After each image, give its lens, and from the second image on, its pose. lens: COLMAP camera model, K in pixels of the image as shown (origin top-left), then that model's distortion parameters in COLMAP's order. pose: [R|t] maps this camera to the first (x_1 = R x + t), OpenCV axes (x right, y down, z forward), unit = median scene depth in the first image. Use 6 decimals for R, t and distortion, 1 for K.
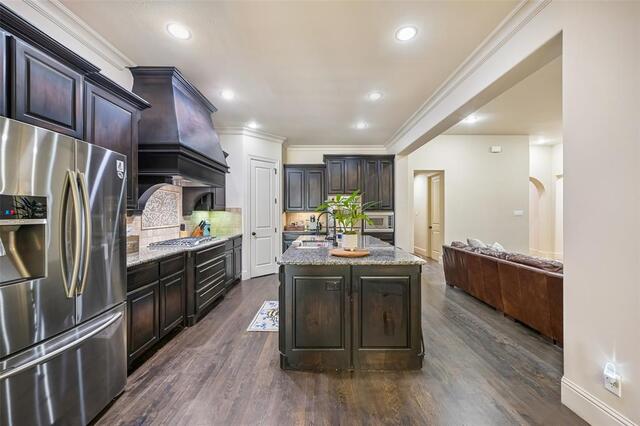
lens RADIAL K [[259.2, 0, 319.2], [0, 259.2, 211.6], [0, 0, 1]] dist [-0.001006, -0.000025]
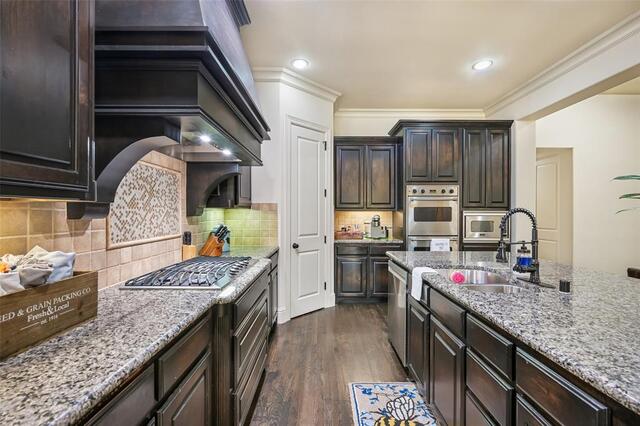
lens RADIAL K [[296.9, 0, 318.2], [0, 296.9, 212.4], [0, 0, 1]] dist [0.003603, 0.000814]
pose [[0.999996, 0.002171, -0.002066, -0.240129], [-0.002161, 0.999987, 0.004713, 0.003349], [0.002077, -0.004709, 0.999987, 0.364814]]
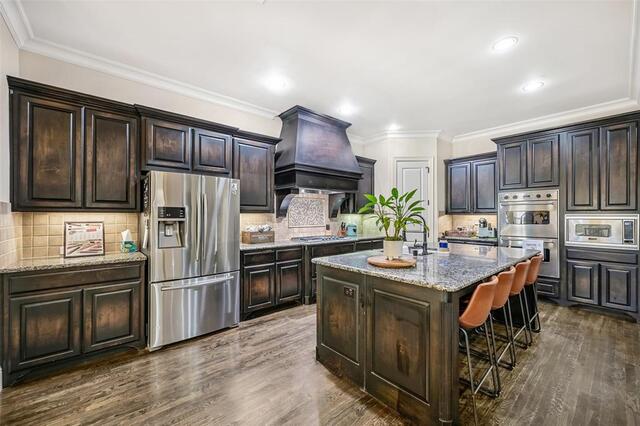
lens RADIAL K [[259.2, 0, 317.7], [0, 259.2, 216.4], [0, 0, 1]] dist [-0.001006, -0.000025]
pose [[0.642797, 0.001362, -0.766035, 0.361703], [0.003234, 0.999985, 0.004492, 0.002541], [0.766030, -0.005365, 0.642783, 0.158364]]
